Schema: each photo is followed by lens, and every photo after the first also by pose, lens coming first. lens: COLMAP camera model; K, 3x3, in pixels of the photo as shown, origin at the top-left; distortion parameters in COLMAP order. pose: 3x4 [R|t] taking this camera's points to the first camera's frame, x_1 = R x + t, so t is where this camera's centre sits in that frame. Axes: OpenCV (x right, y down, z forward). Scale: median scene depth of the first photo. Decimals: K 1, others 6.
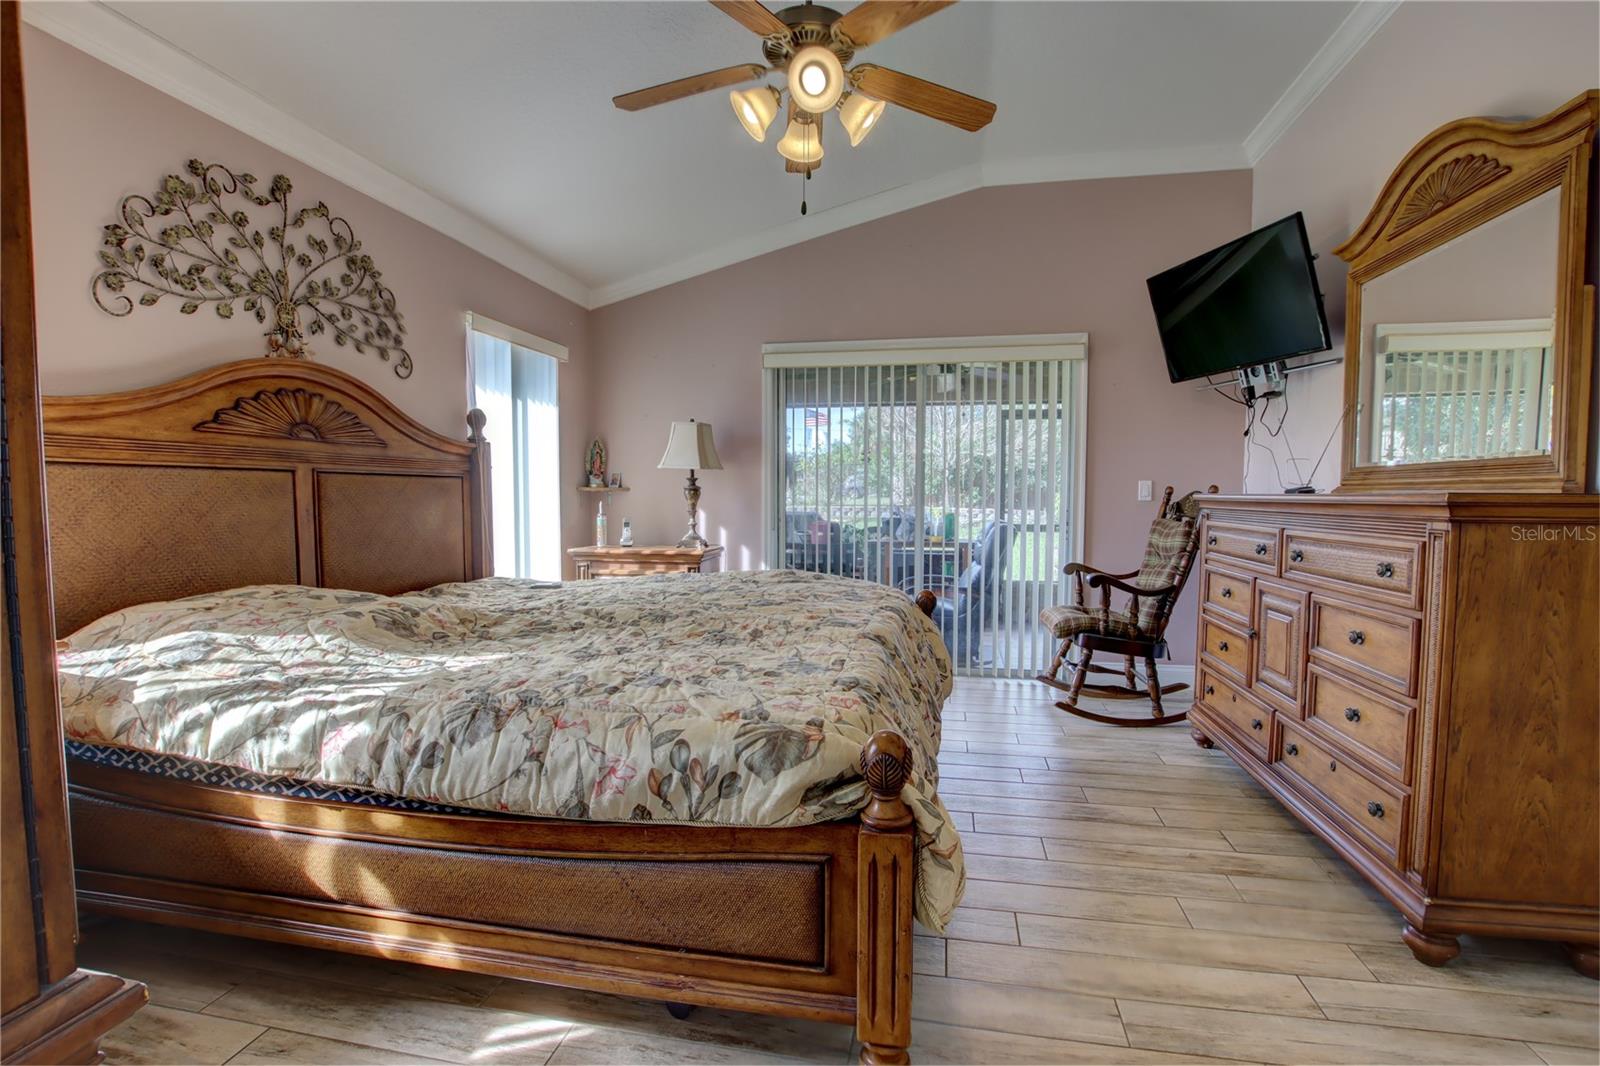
lens RADIAL K [[742.3, 0, 793.8], [0, 742.3, 536.8], [0, 0, 1]] dist [-0.030640, 0.002326]
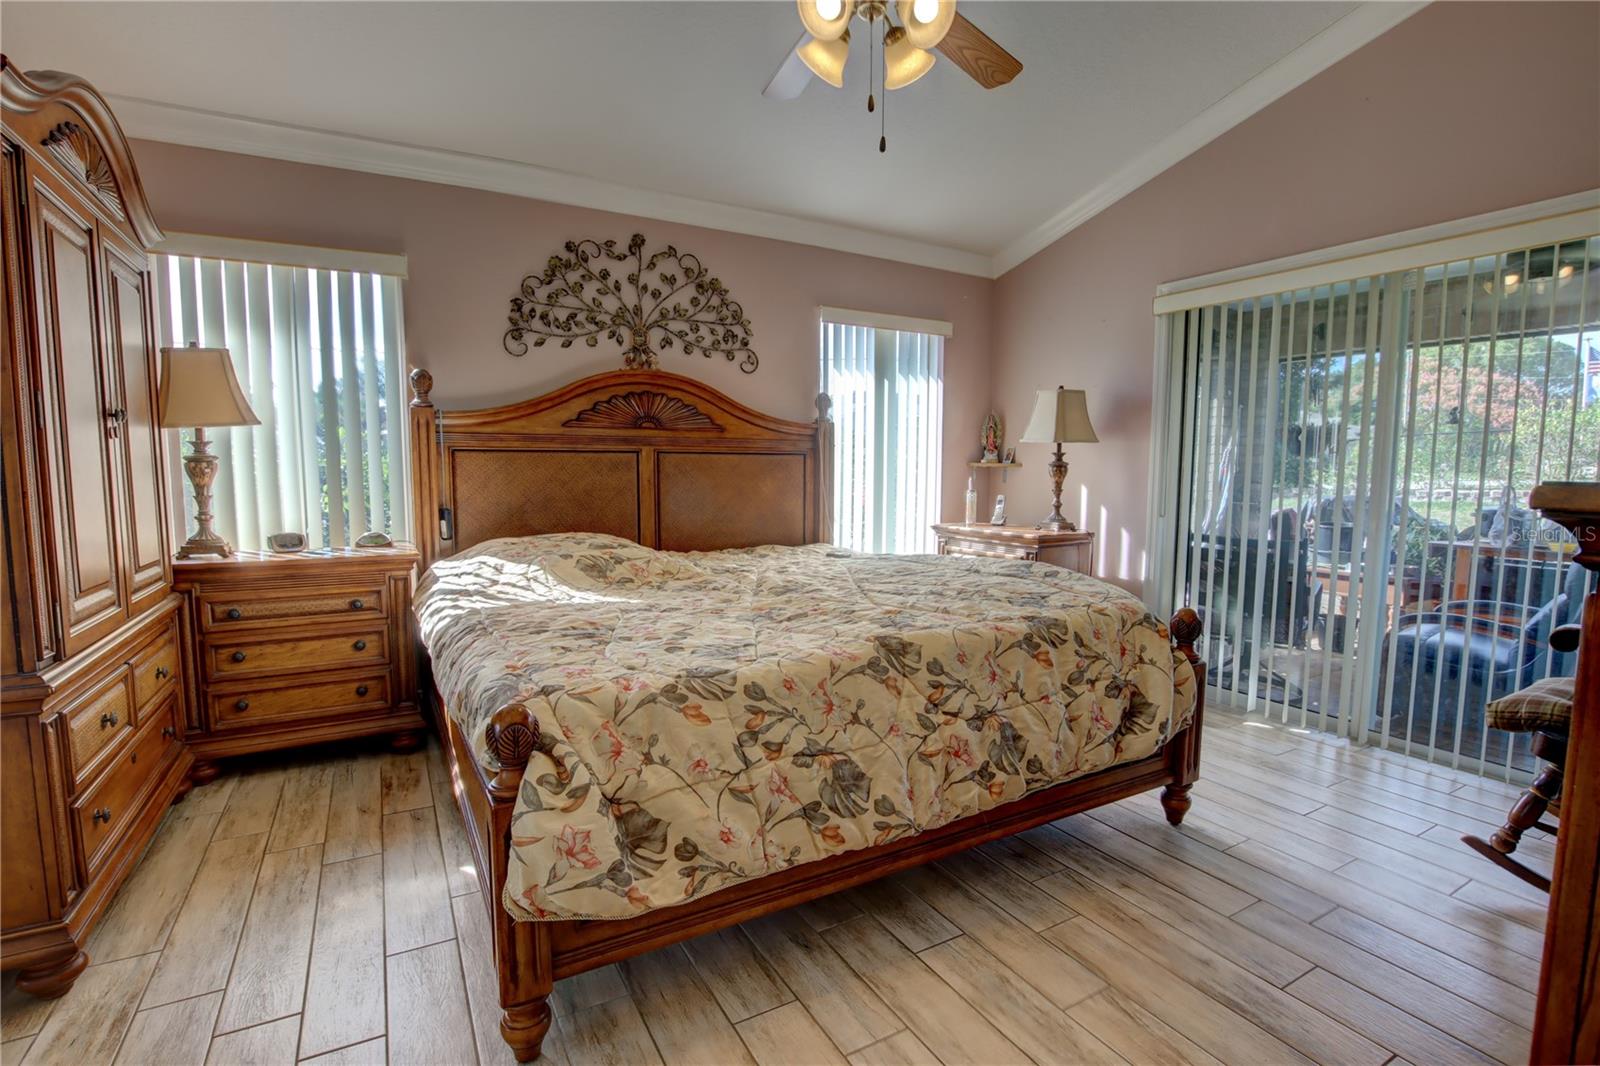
lens RADIAL K [[757.5, 0, 806.8], [0, 757.5, 532.9], [0, 0, 1]] dist [-0.021629, 0.000413]
pose [[0.659807, 0.070632, -0.748108, 0.582230], [-0.047937, 0.997501, 0.051899, -0.027040], [0.749904, 0.001619, 0.661544, 0.294706]]
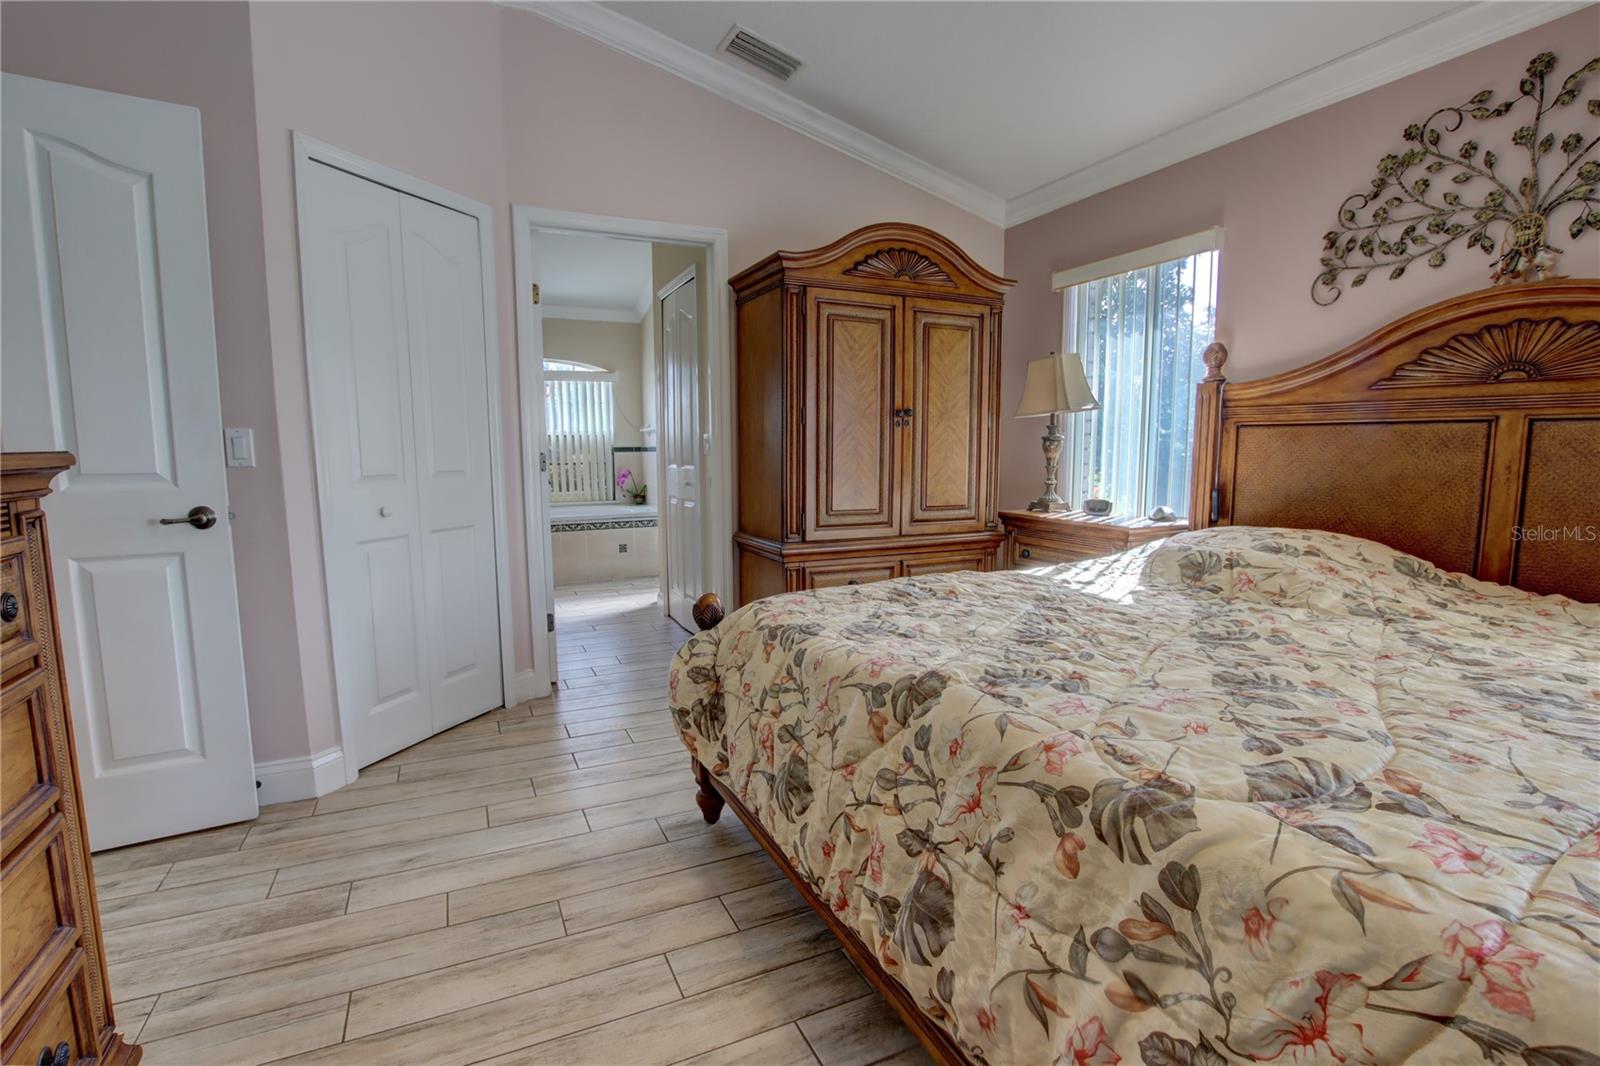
lens RADIAL K [[757.5, 0, 797.5], [0, 757.5, 531.8], [0, 0, 1]] dist [-0.021629, 0.000413]
pose [[-0.800695, 0.072209, -0.594704, 0.477674], [-0.031034, 0.986377, 0.161549, -0.075588], [0.598267, 0.147808, -0.787546, 1.192994]]
